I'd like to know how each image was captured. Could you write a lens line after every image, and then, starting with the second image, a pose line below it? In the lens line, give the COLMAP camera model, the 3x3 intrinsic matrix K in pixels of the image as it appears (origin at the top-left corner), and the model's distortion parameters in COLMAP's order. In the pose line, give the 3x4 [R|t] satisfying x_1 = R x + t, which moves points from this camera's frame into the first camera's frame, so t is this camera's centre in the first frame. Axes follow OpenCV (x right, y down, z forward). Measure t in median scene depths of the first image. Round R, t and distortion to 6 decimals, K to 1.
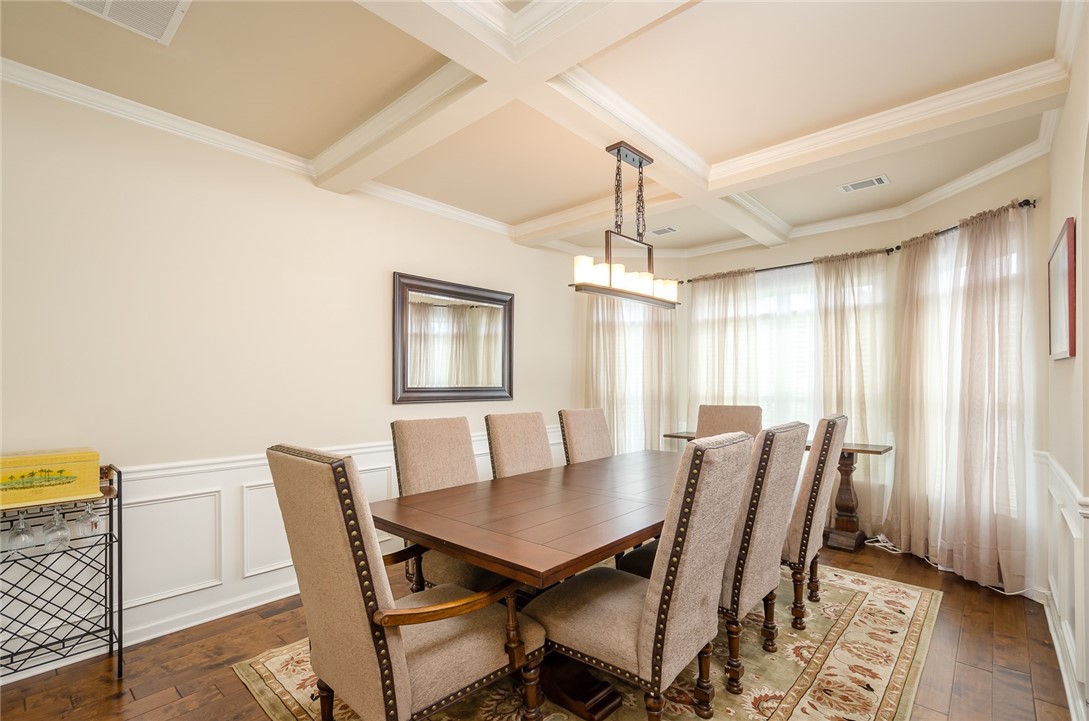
lens RADIAL K [[497.3, 0, 542.7], [0, 497.3, 382.9], [0, 0, 1]] dist [0.003478, 0.000793]
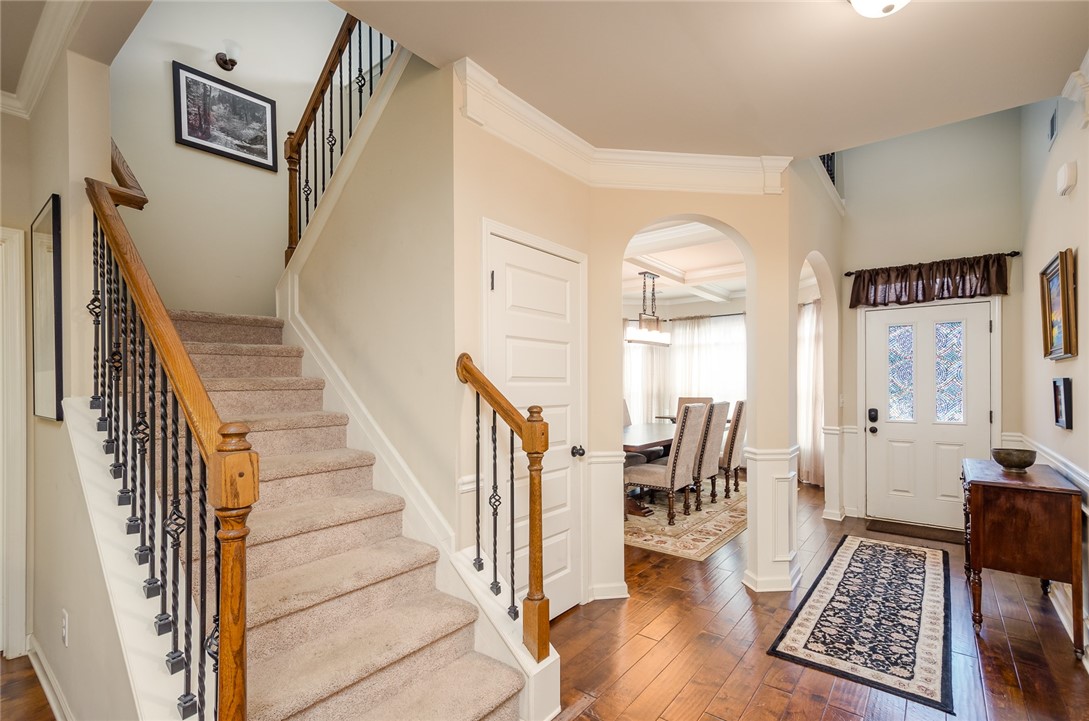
lens RADIAL K [[497.3, 0, 542.7], [0, 497.3, 382.9], [0, 0, 1]] dist [0.003478, 0.000793]
pose [[0.997879, -0.002730, 0.065046, -0.399635], [0.002818, 0.999995, -0.001254, -0.004842], [-0.065042, 0.001434, 0.997881, -1.033543]]
